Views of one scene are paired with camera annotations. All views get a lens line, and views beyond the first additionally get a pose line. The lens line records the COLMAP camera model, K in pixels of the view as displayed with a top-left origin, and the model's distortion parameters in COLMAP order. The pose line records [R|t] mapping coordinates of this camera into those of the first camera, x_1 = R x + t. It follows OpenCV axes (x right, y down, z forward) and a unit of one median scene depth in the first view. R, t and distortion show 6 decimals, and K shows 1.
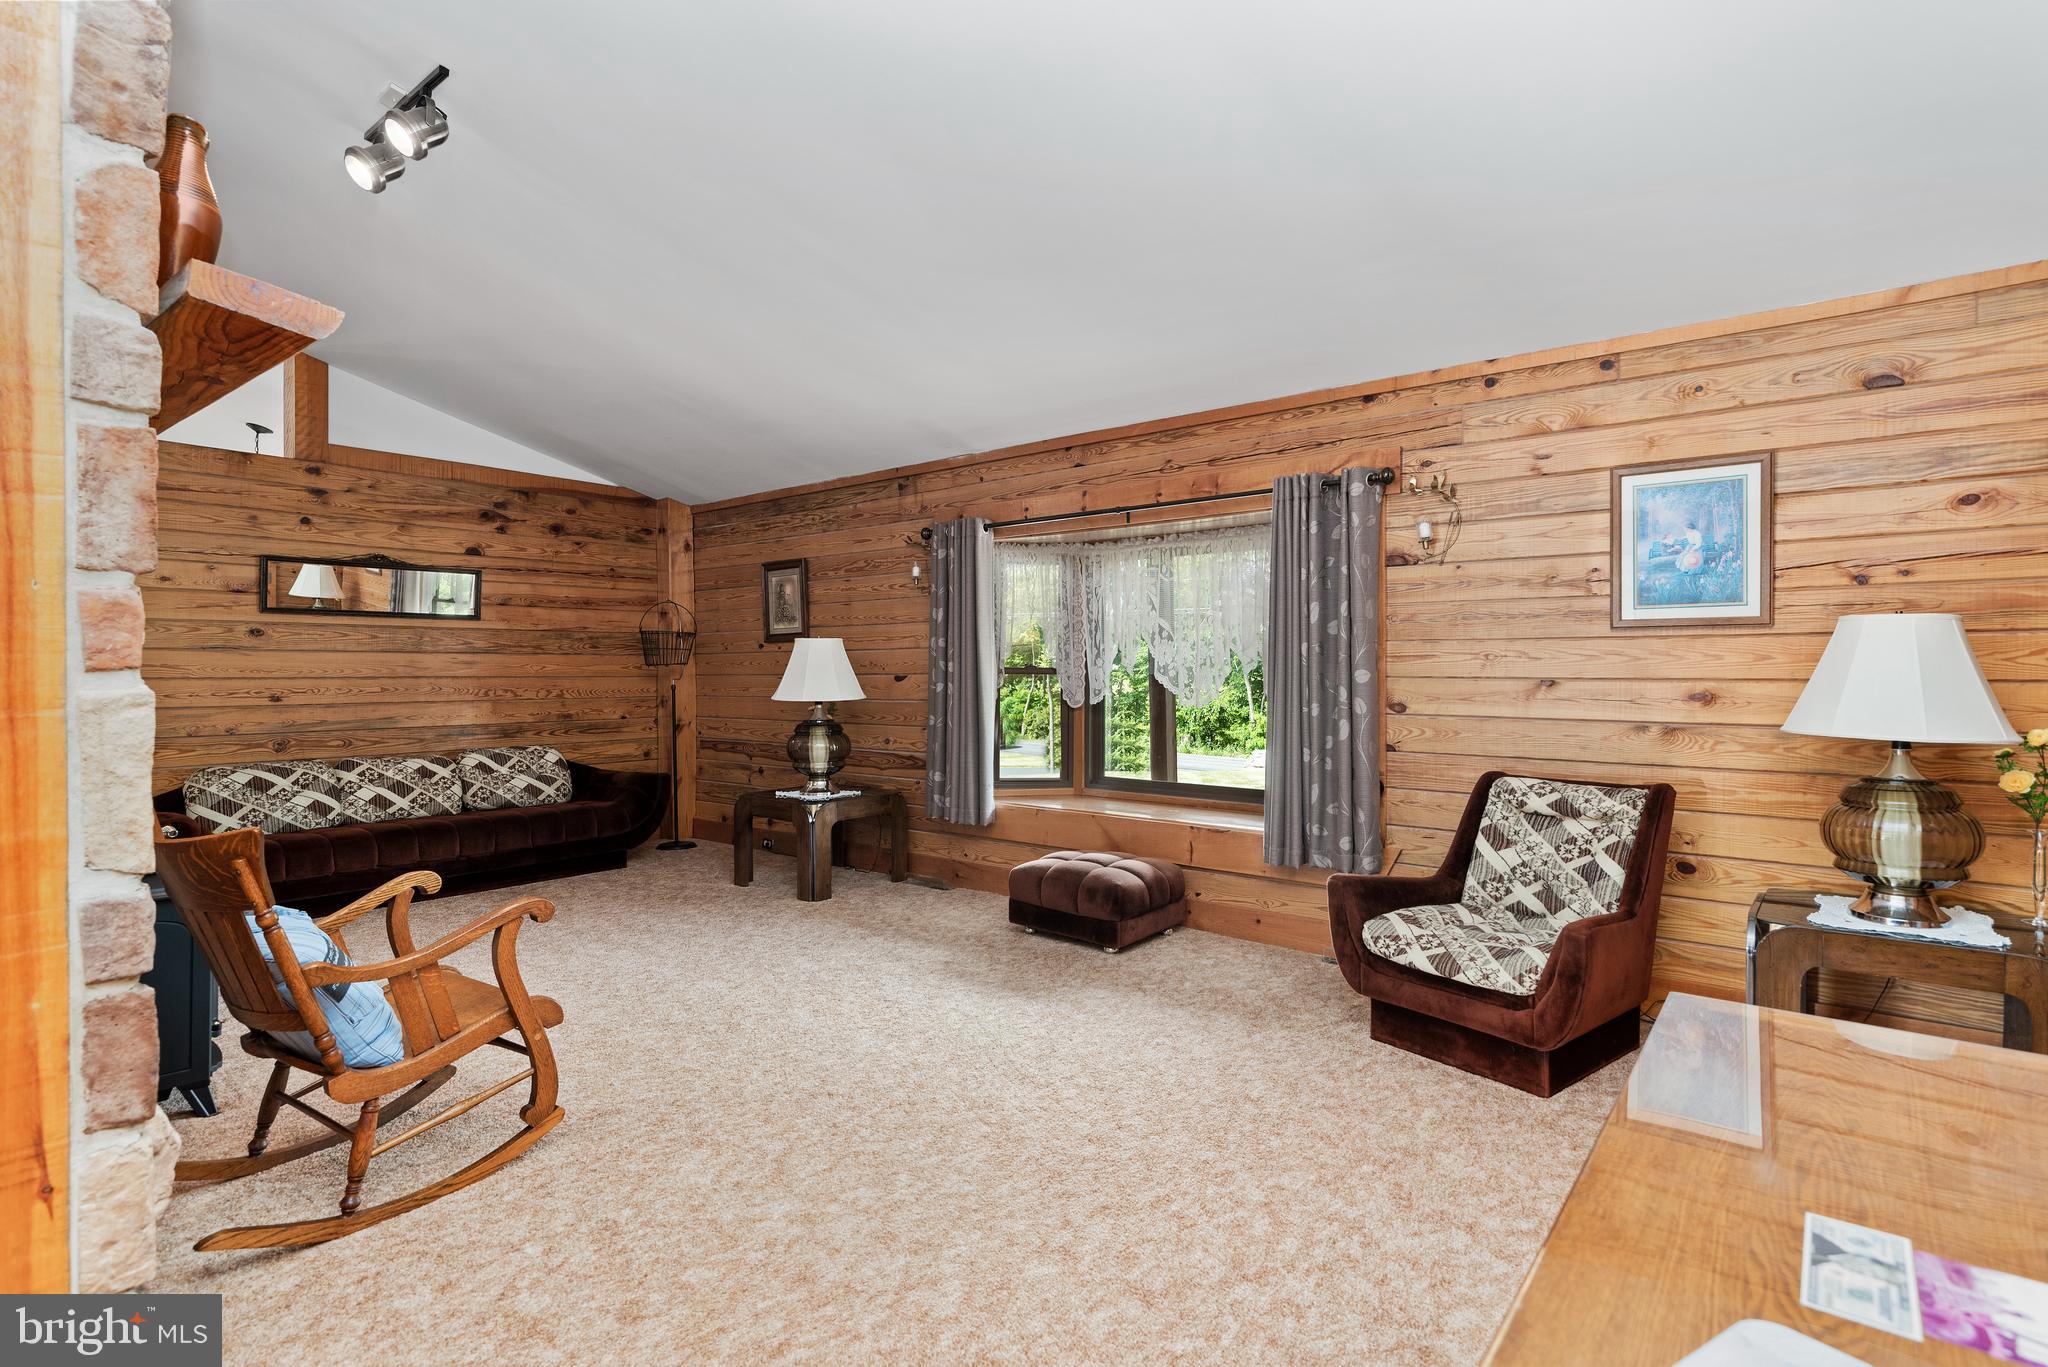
lens RADIAL K [[999.8, 0, 1041.2], [0, 999.8, 669.4], [0, 0, 1]] dist [0.001328, 0.000063]
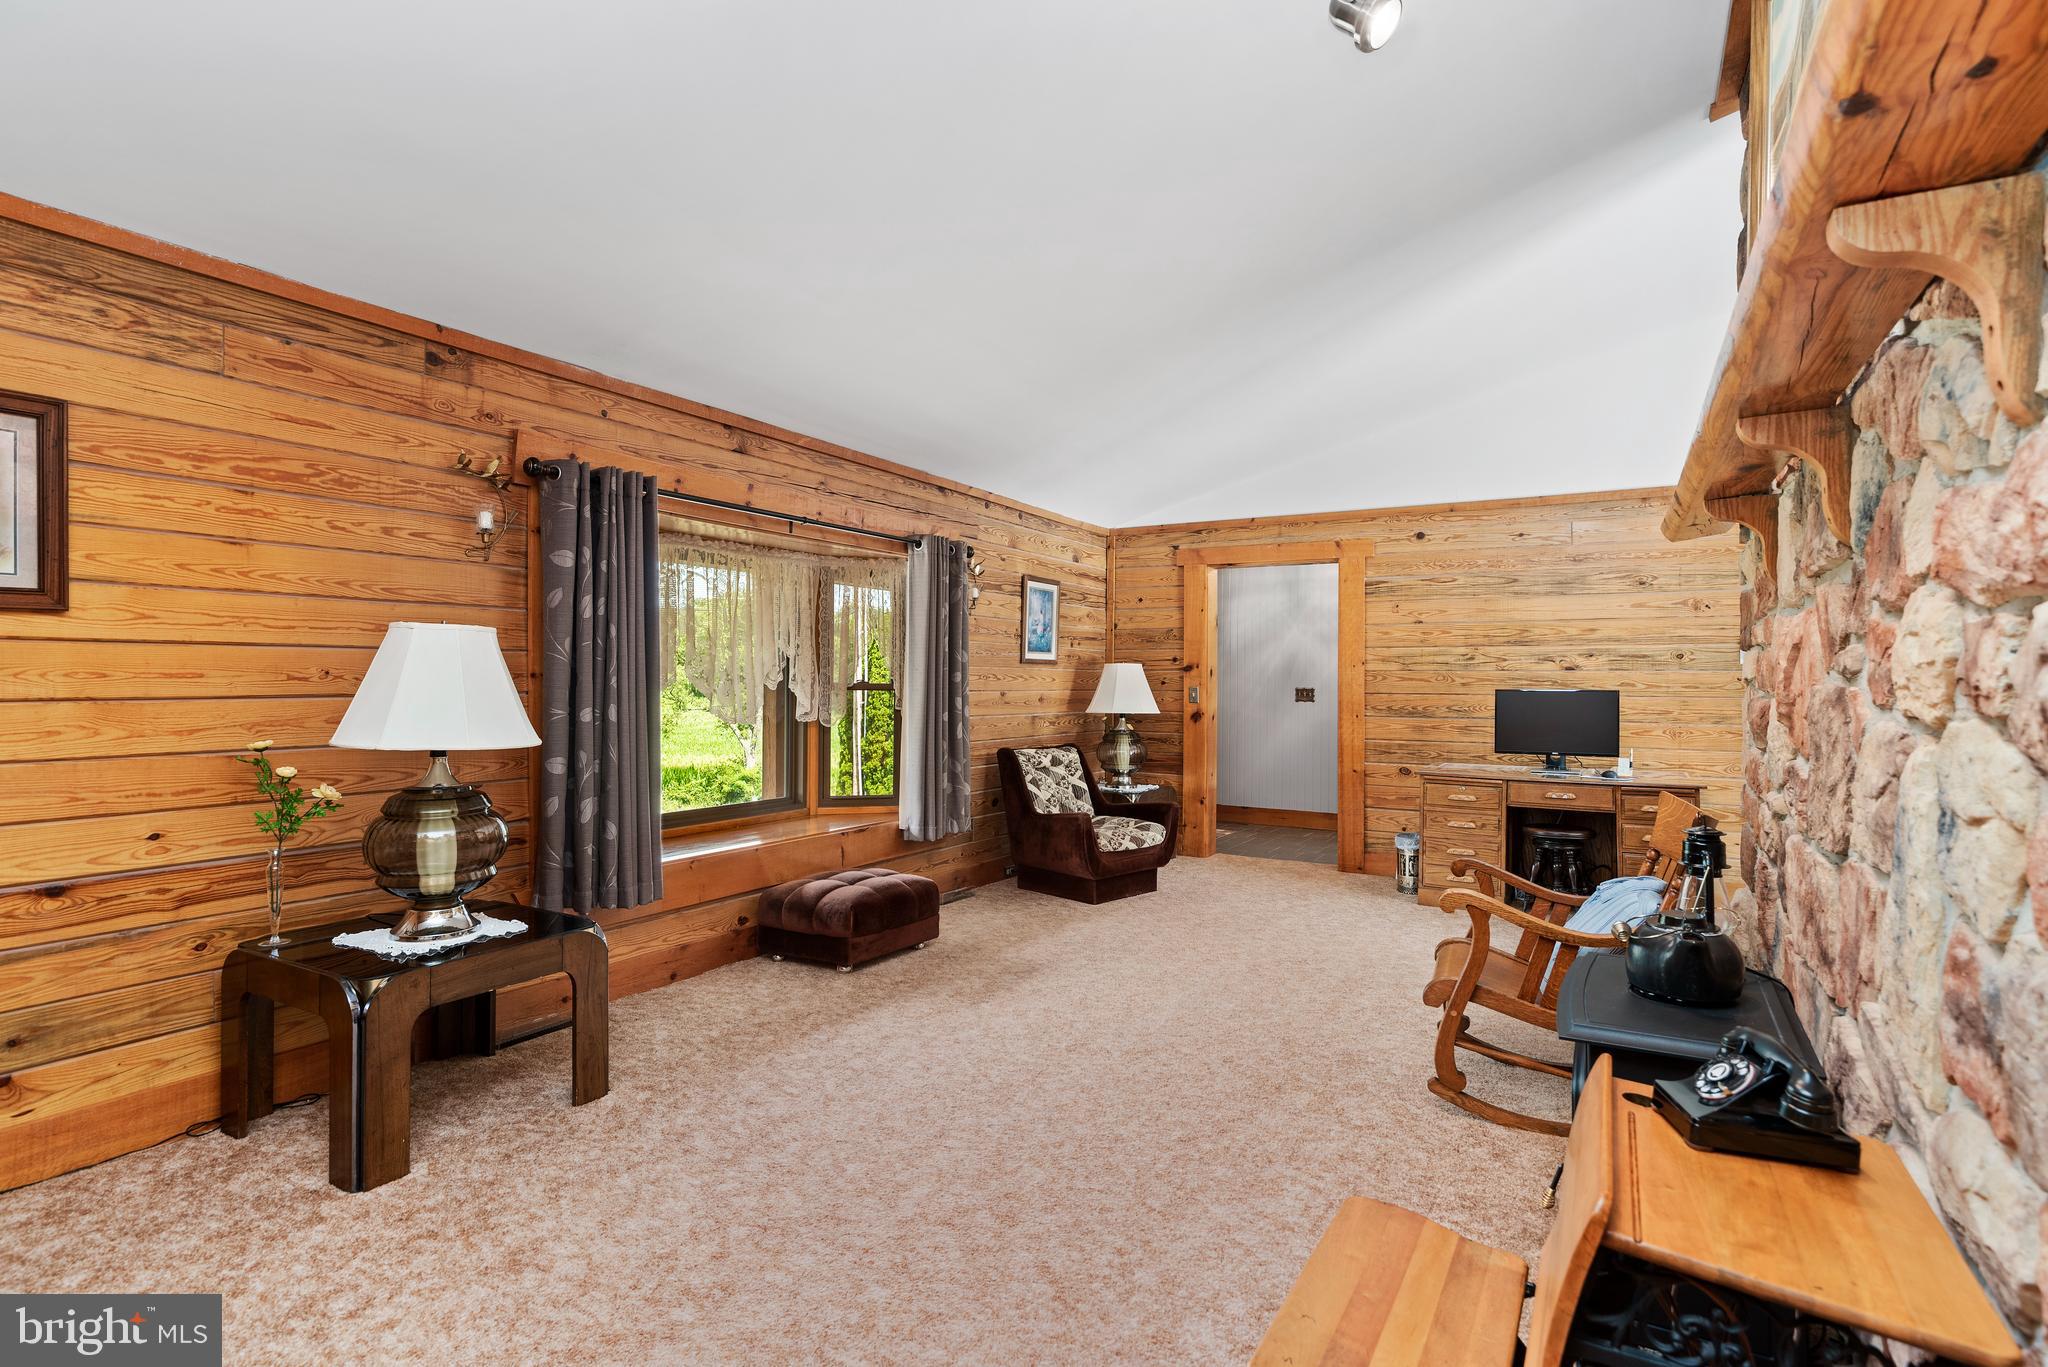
lens RADIAL K [[999.8, 0, 1046.9], [0, 999.8, 674.3], [0, 0, 1]] dist [0.001328, 0.000063]
pose [[-0.150122, 0.008059, 0.988635, -0.938980], [-0.003714, 0.999955, -0.008715, -0.003819], [-0.988660, -0.004980, -0.150086, 0.941589]]
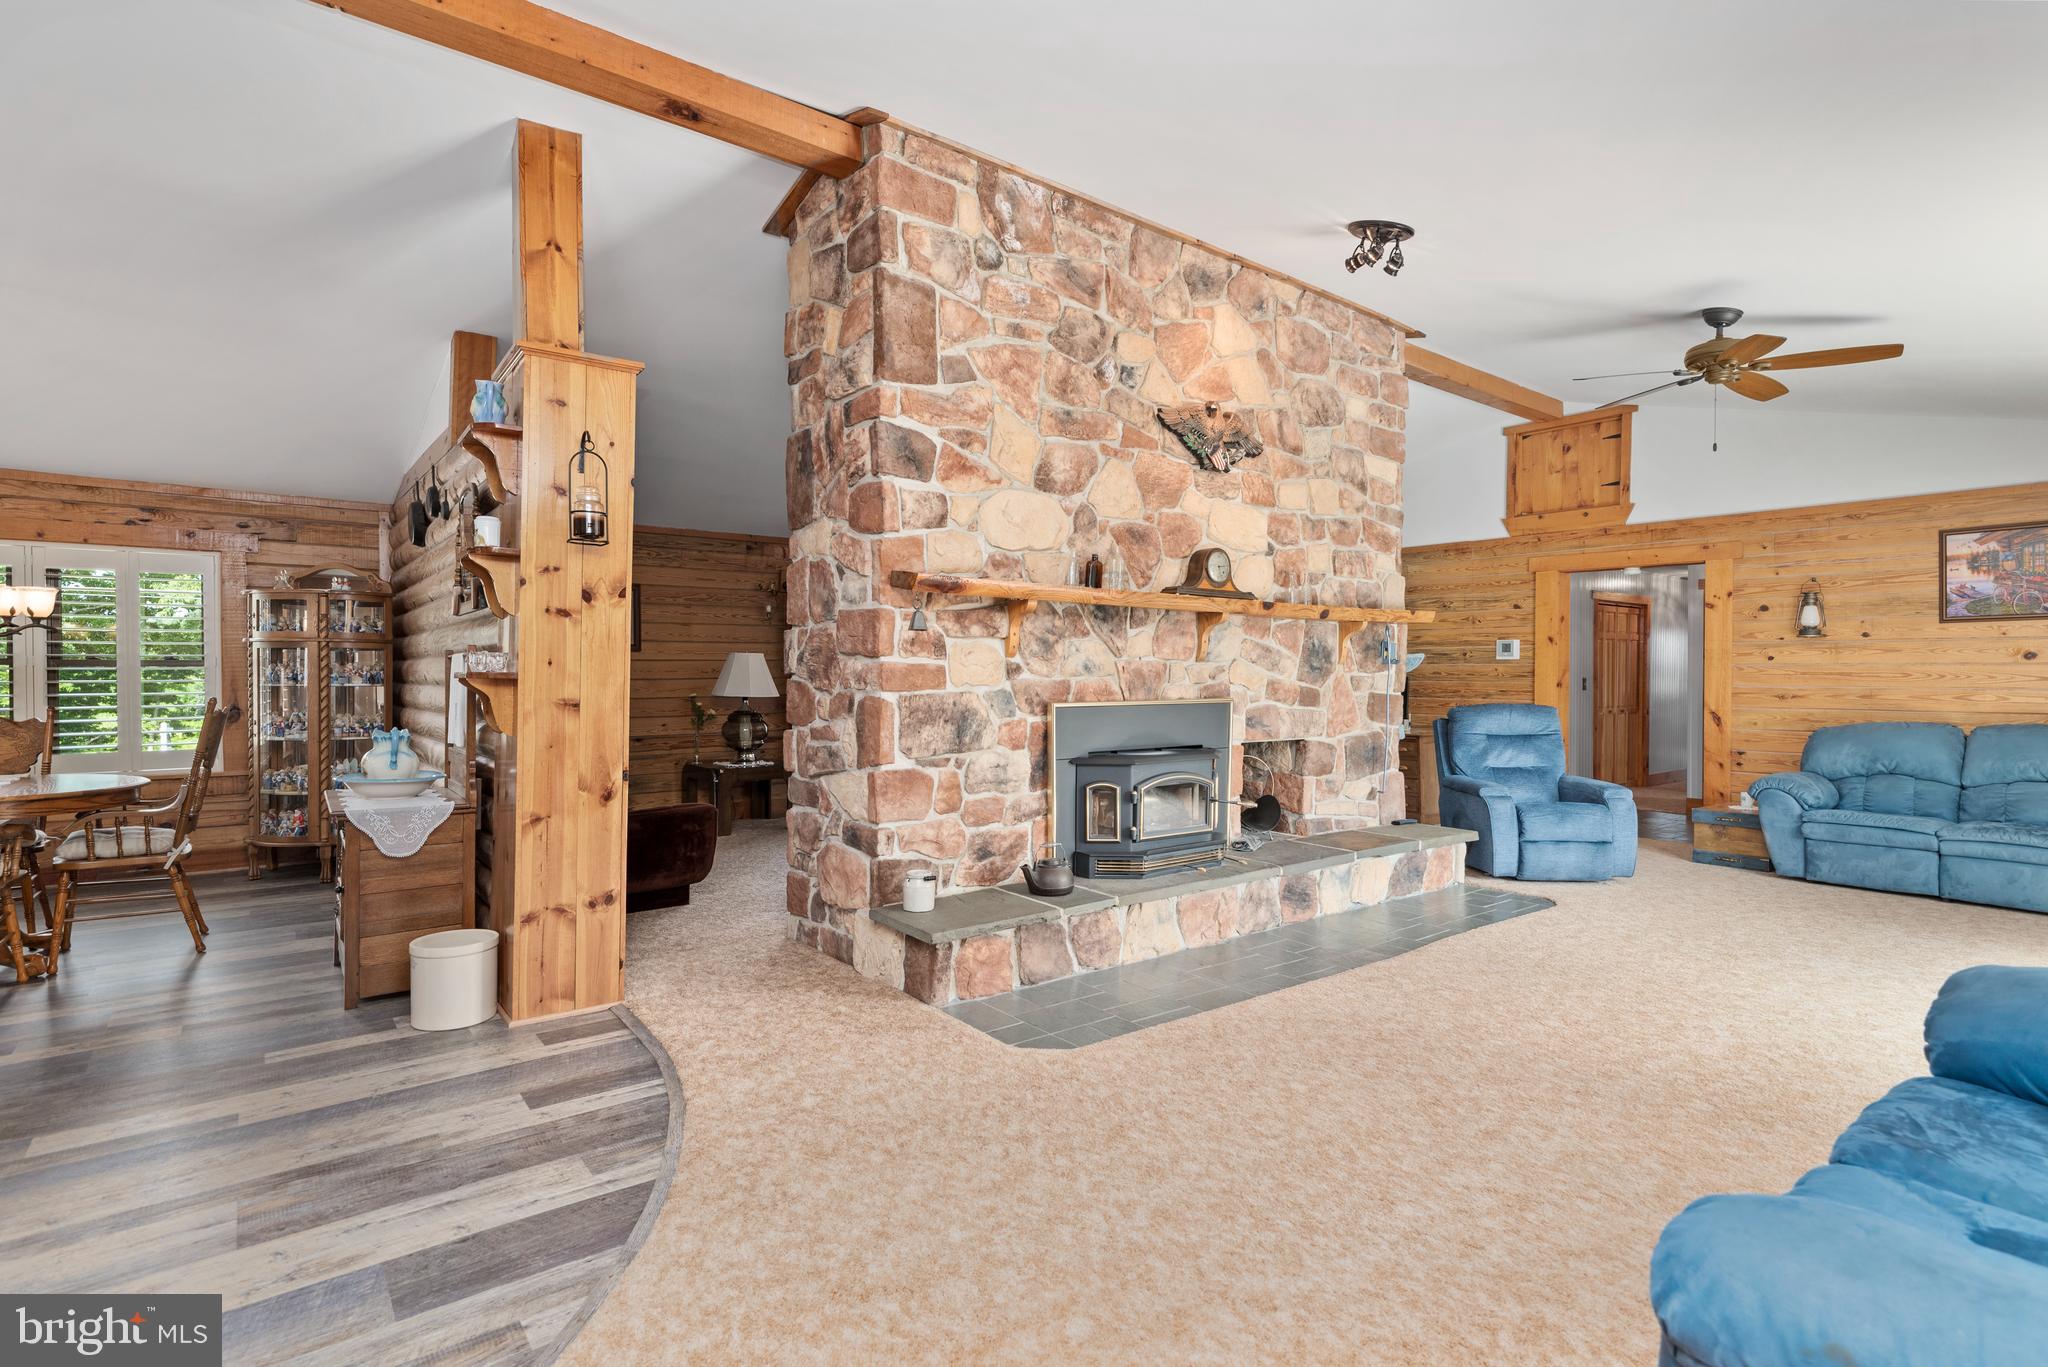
lens RADIAL K [[999.8, 0, 1032.2], [0, 999.8, 679.7], [0, 0, 1]] dist [0.001328, 0.000063]
pose [[0.230413, -0.006003, 0.973074, -1.828619], [-0.000933, 0.999979, 0.006390, -0.003253], [-0.973092, -0.002380, 0.230403, 0.345209]]
